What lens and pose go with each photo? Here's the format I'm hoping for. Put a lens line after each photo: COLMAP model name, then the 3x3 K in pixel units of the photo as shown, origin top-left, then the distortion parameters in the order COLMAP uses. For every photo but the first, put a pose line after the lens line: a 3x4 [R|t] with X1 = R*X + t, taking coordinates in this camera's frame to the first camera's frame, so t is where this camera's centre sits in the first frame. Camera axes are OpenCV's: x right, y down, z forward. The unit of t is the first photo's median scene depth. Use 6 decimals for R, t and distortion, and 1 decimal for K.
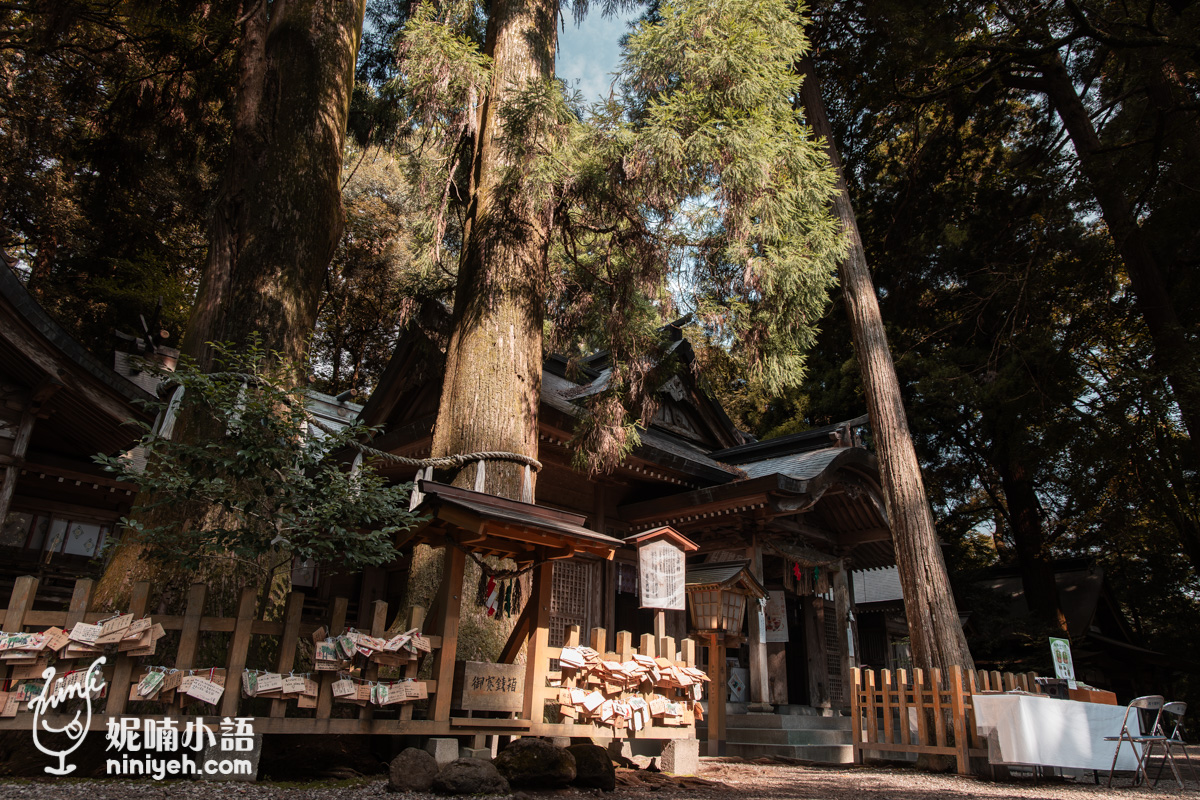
lens RADIAL K [[809.0, 0, 600.0], [0, 809.0, 400.0], [0, 0, 1]] dist [0.005322, 0.001446]
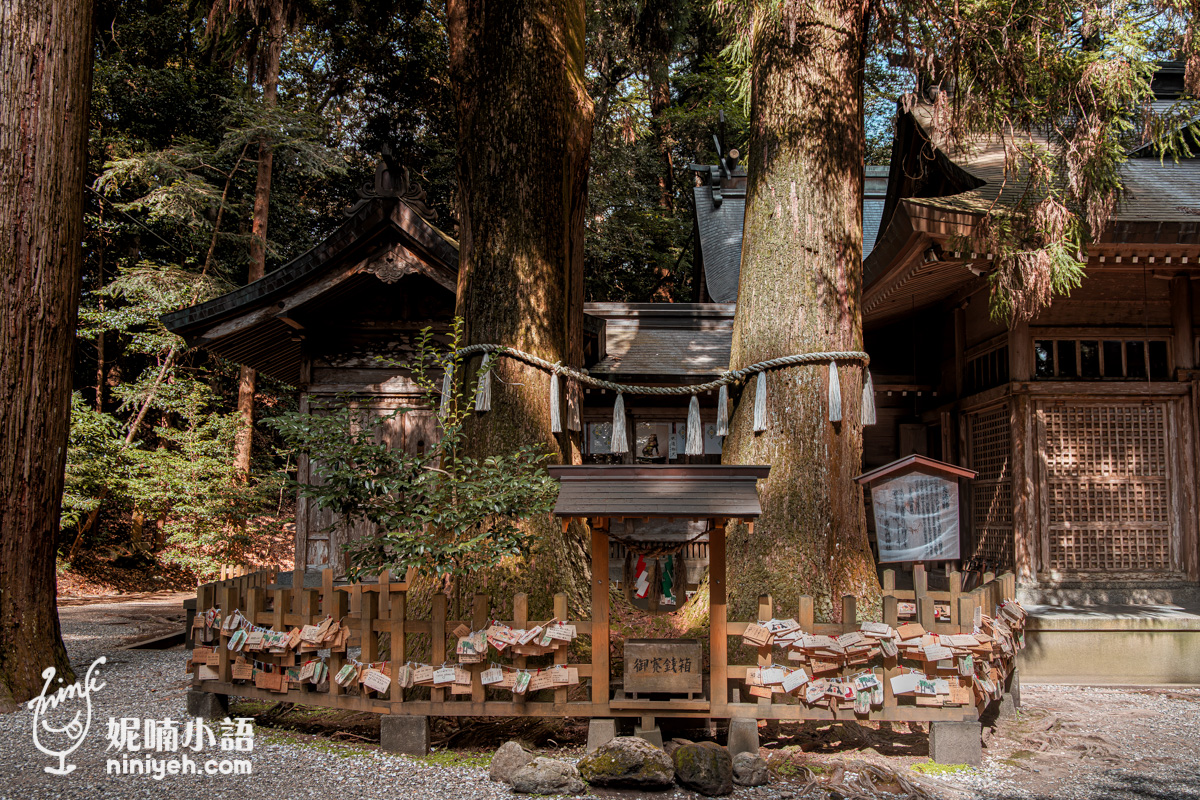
lens RADIAL K [[1068.3, 0, 600.0], [0, 1068.3, 400.0], [0, 0, 1]] dist [-0.017725, -0.007060]
pose [[0.715801, -0.109048, -0.689737, 0.651984], [0.273048, 0.952800, 0.132727, -0.118568], [0.642708, -0.283337, 0.711791, 0.143459]]
